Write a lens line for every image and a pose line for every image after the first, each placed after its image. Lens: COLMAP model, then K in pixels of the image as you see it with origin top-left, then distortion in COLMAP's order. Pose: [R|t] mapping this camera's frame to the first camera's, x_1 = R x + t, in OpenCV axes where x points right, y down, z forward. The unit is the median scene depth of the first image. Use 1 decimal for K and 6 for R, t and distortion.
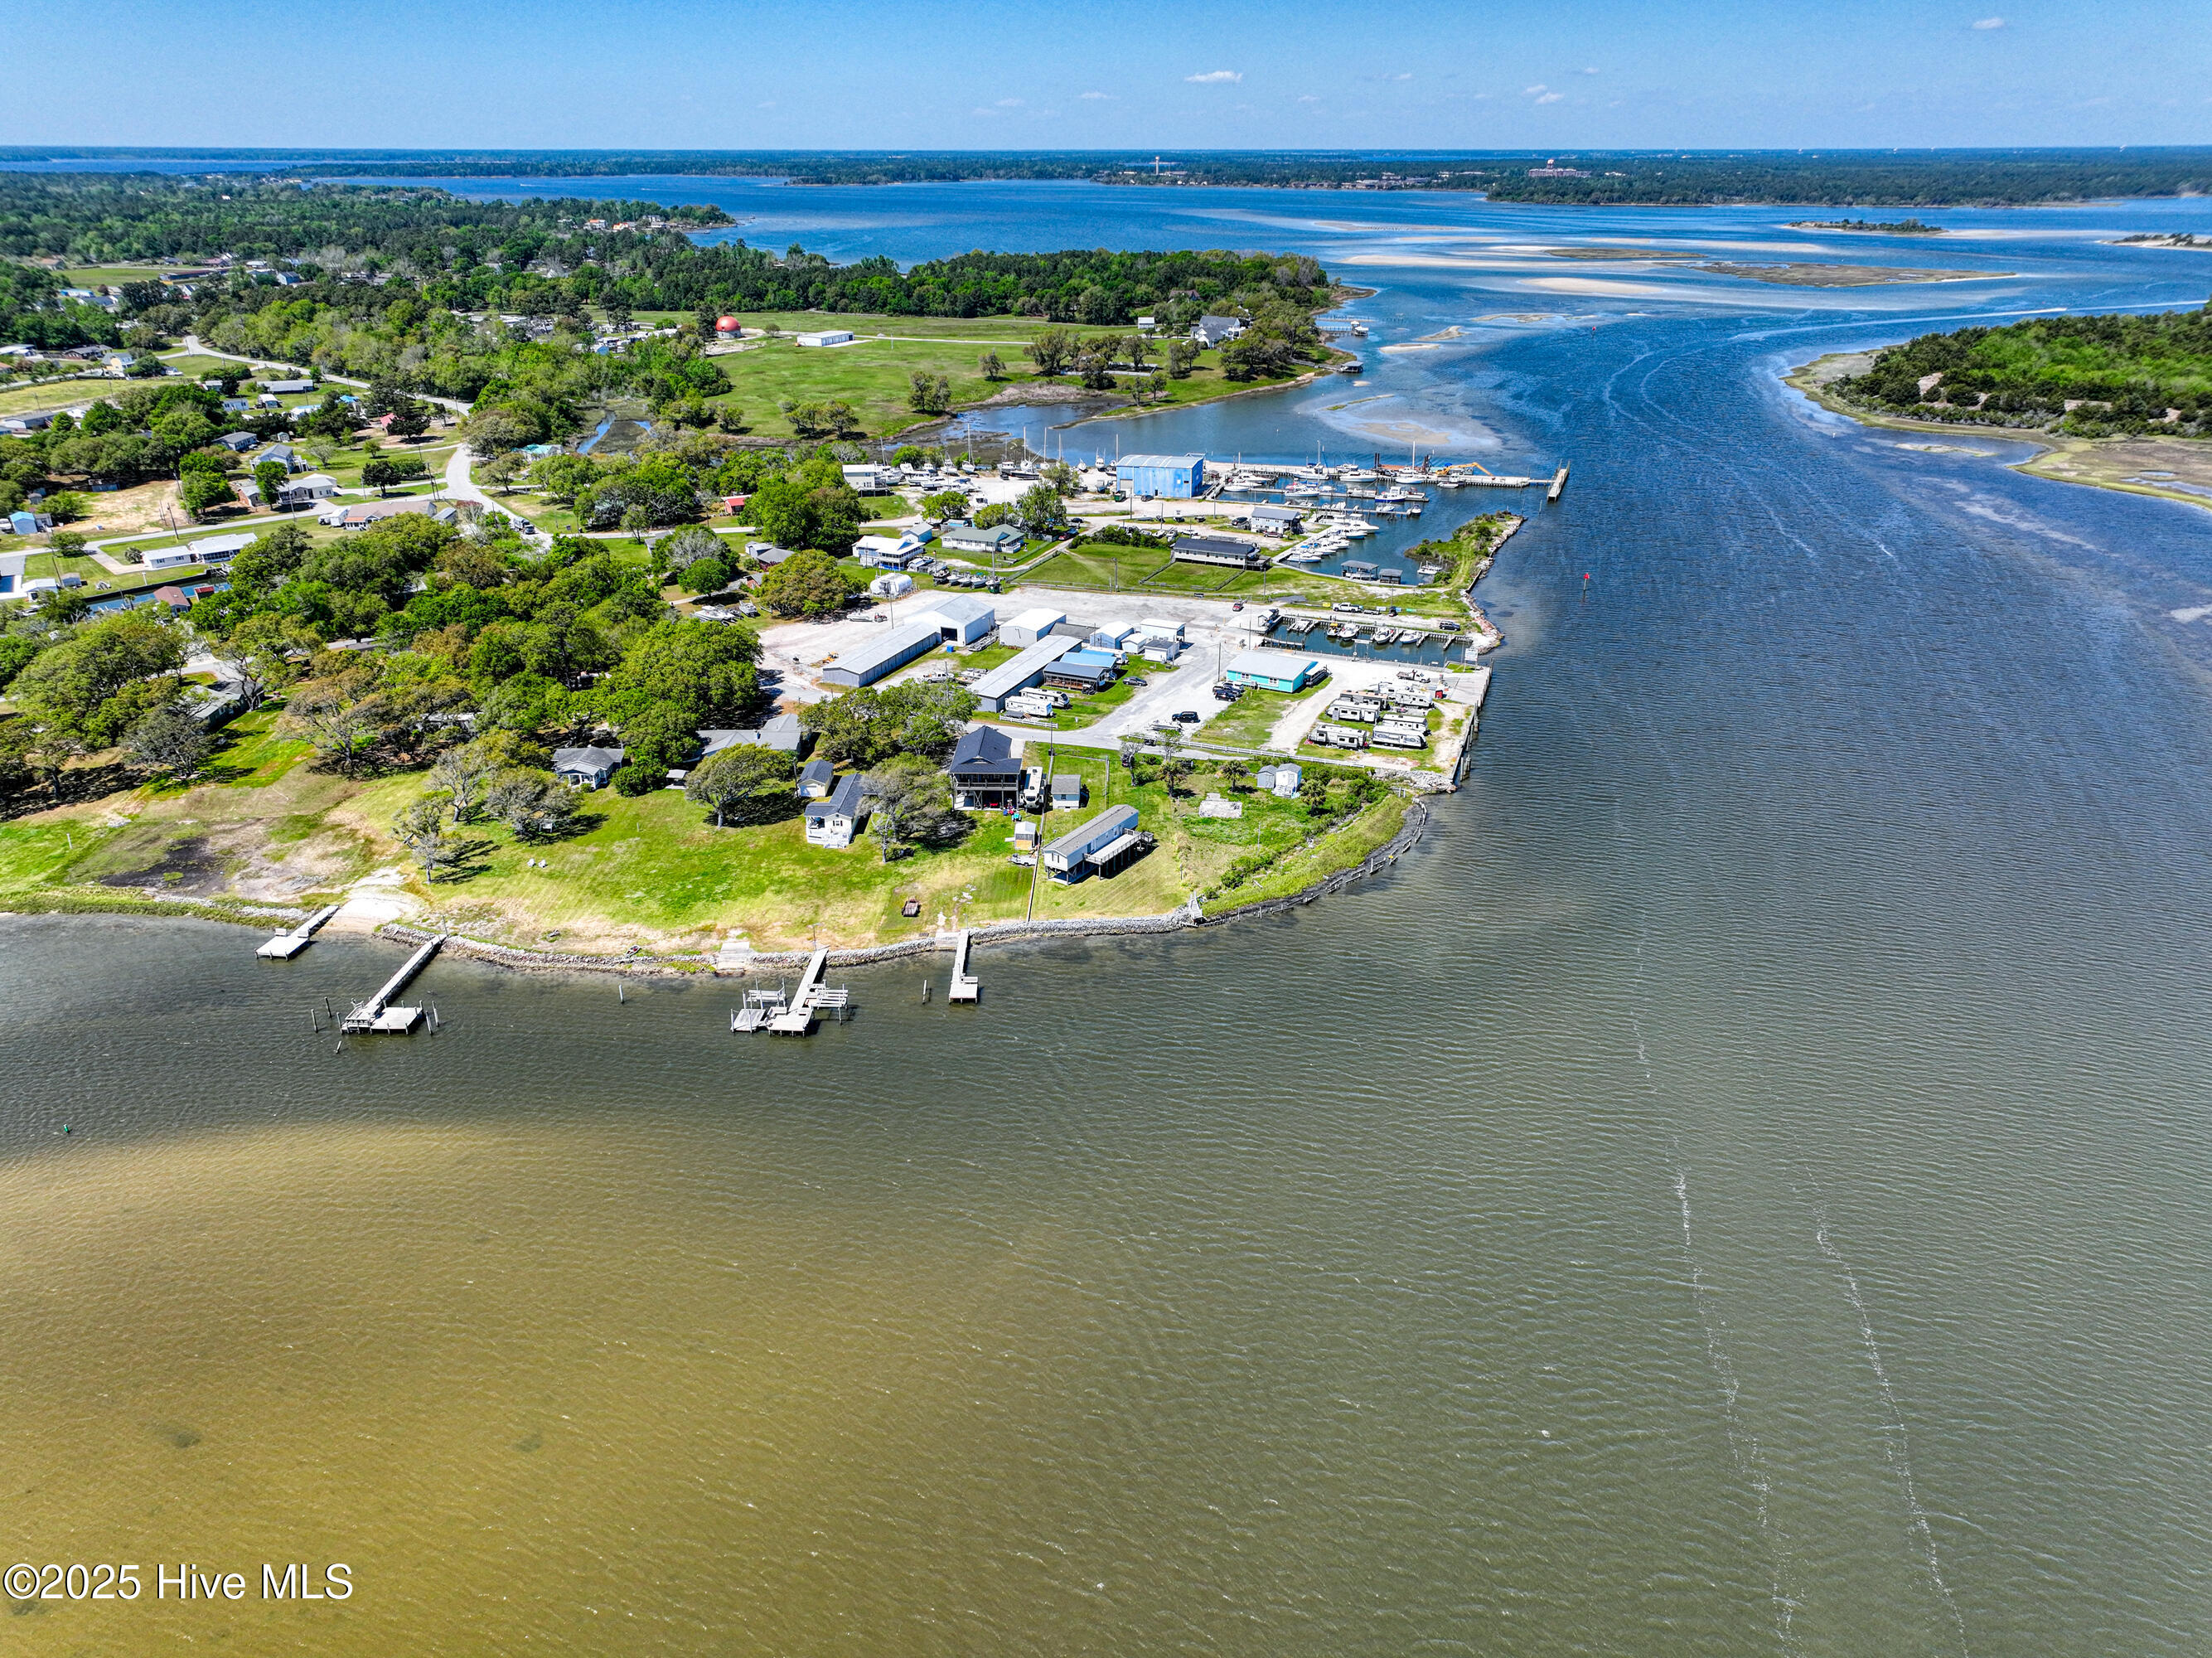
lens RADIAL K [[1553.9, 0, 1109.8], [0, 1553.9, 829.5], [0, 0, 1]] dist [-0.003508, 0.021669]
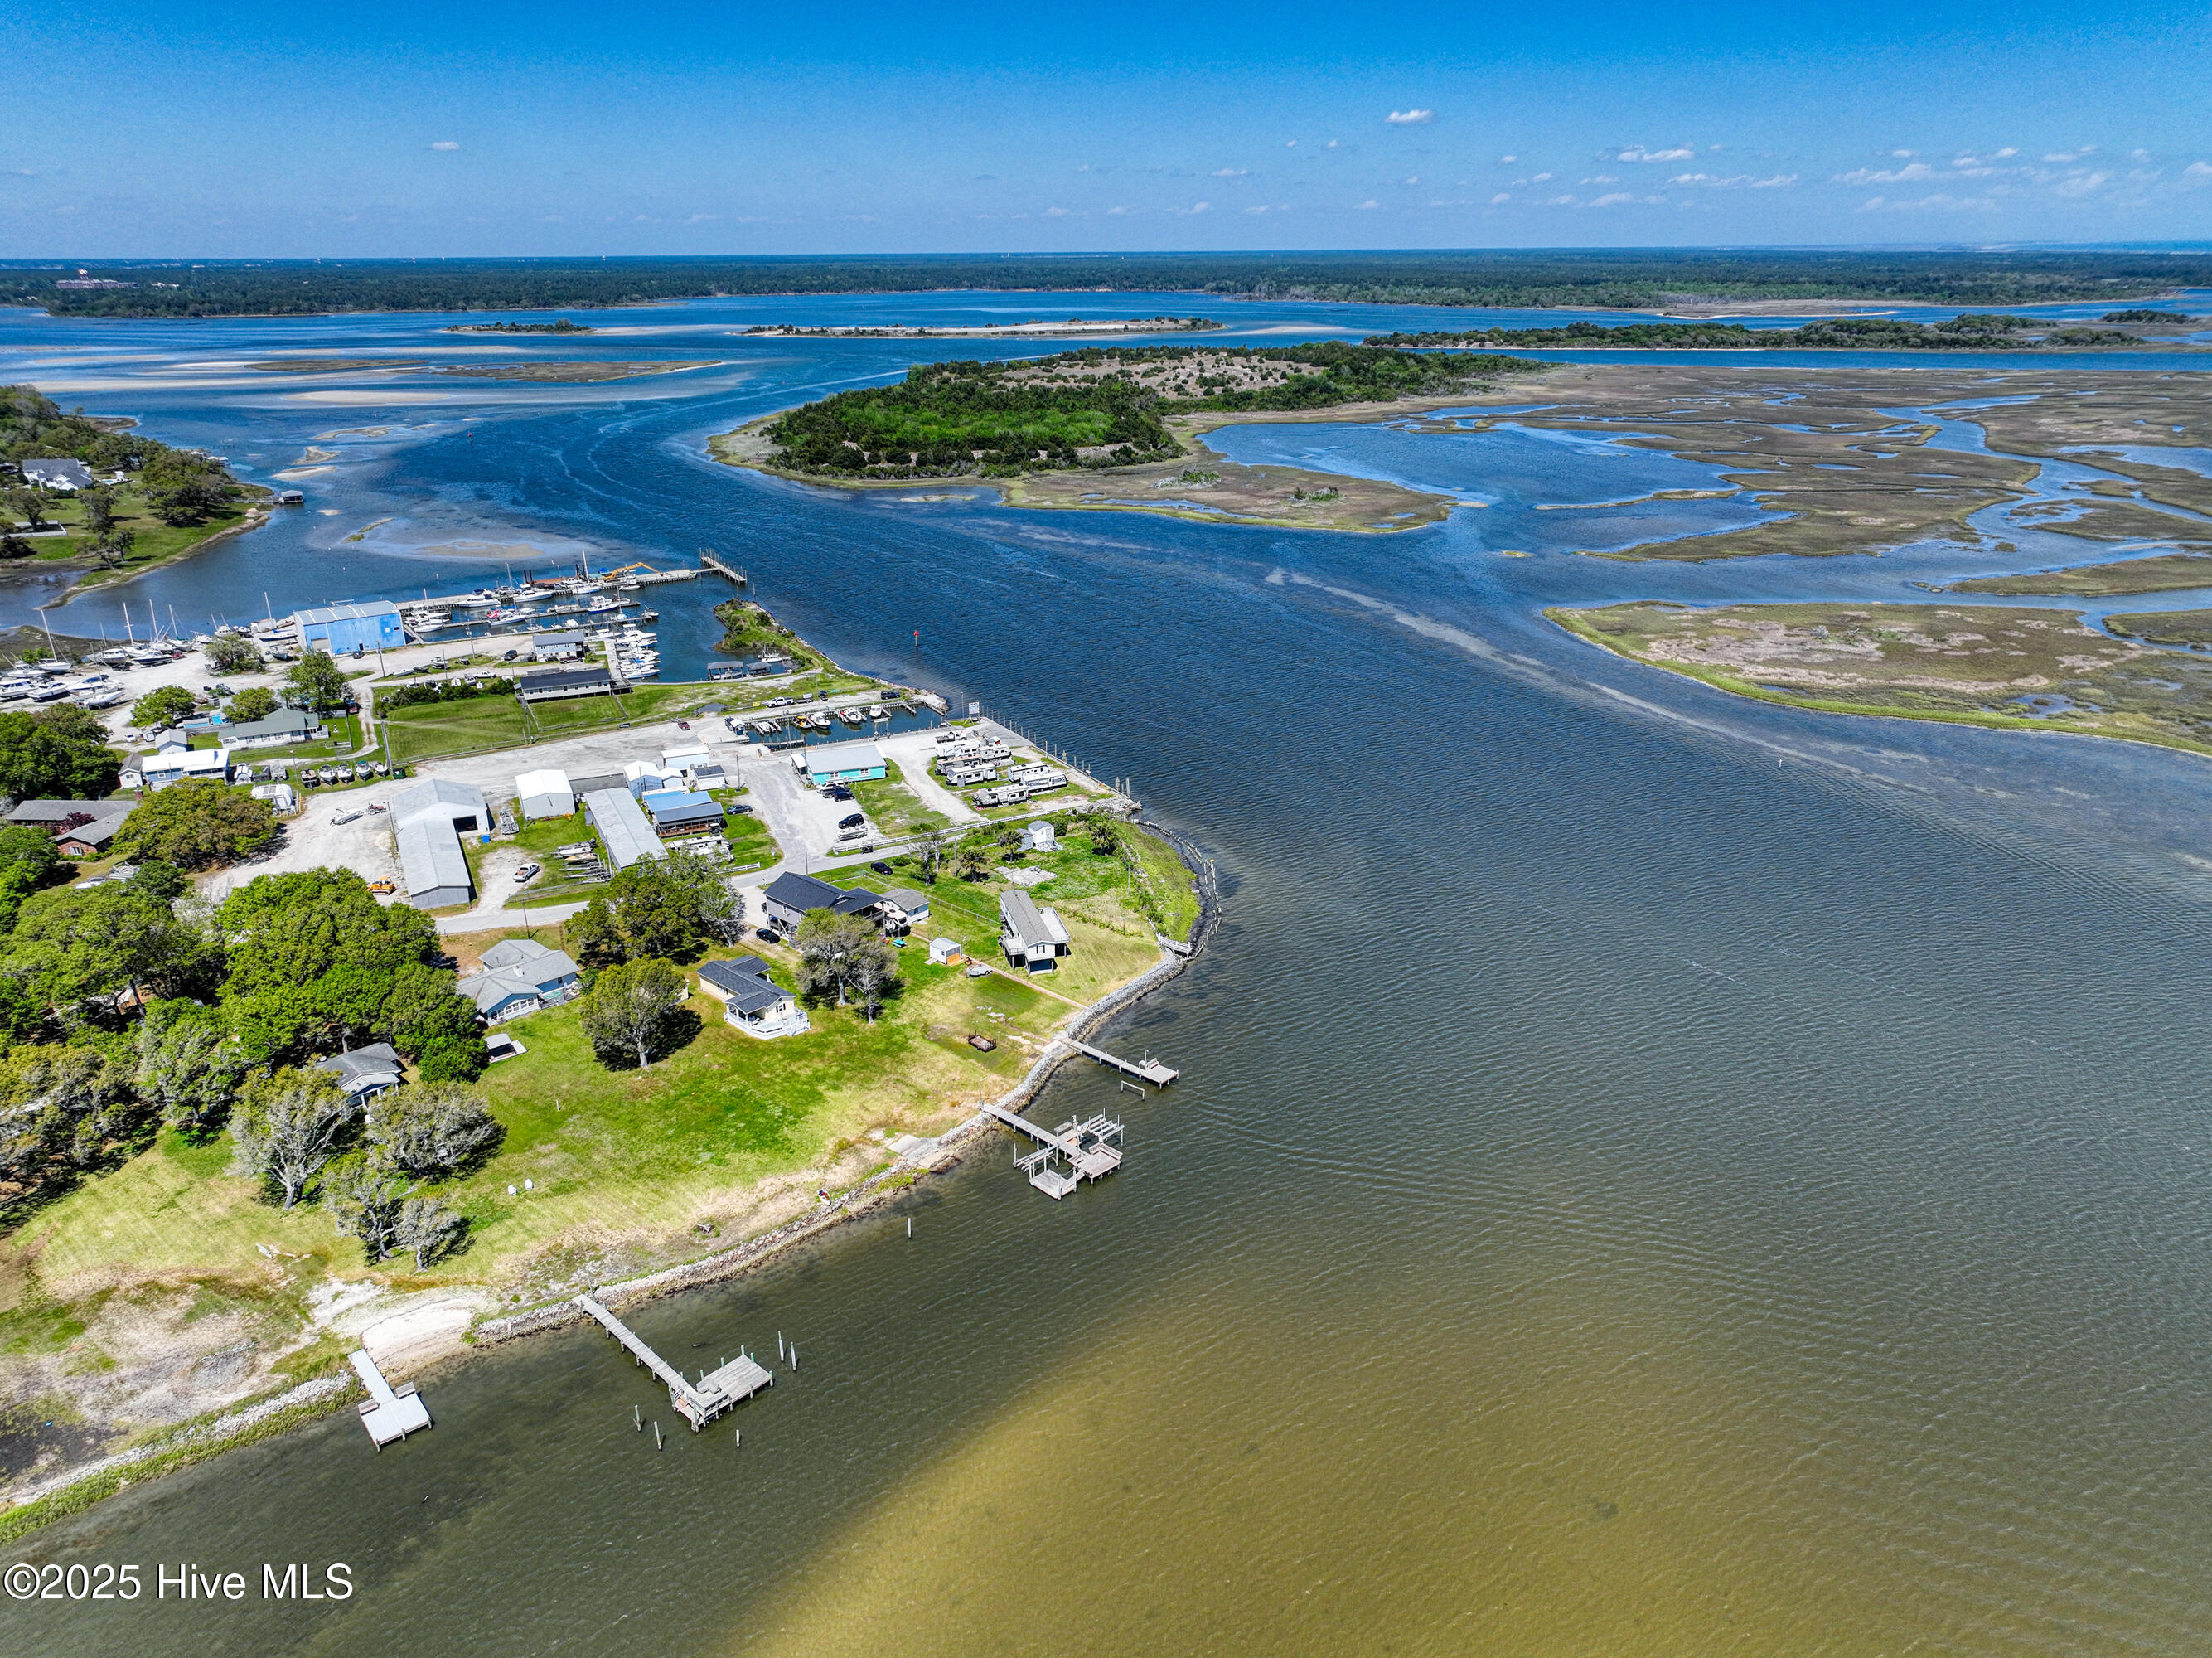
lens RADIAL K [[1553.9, 0, 1109.8], [0, 1553.9, 829.5], [0, 0, 1]] dist [-0.003508, 0.021669]
pose [[0.665112, -0.267215, 0.697297, -0.267193], [0.308526, 0.948691, 0.069268, -0.043299], [-0.680028, 0.169063, 0.713428, 0.098335]]
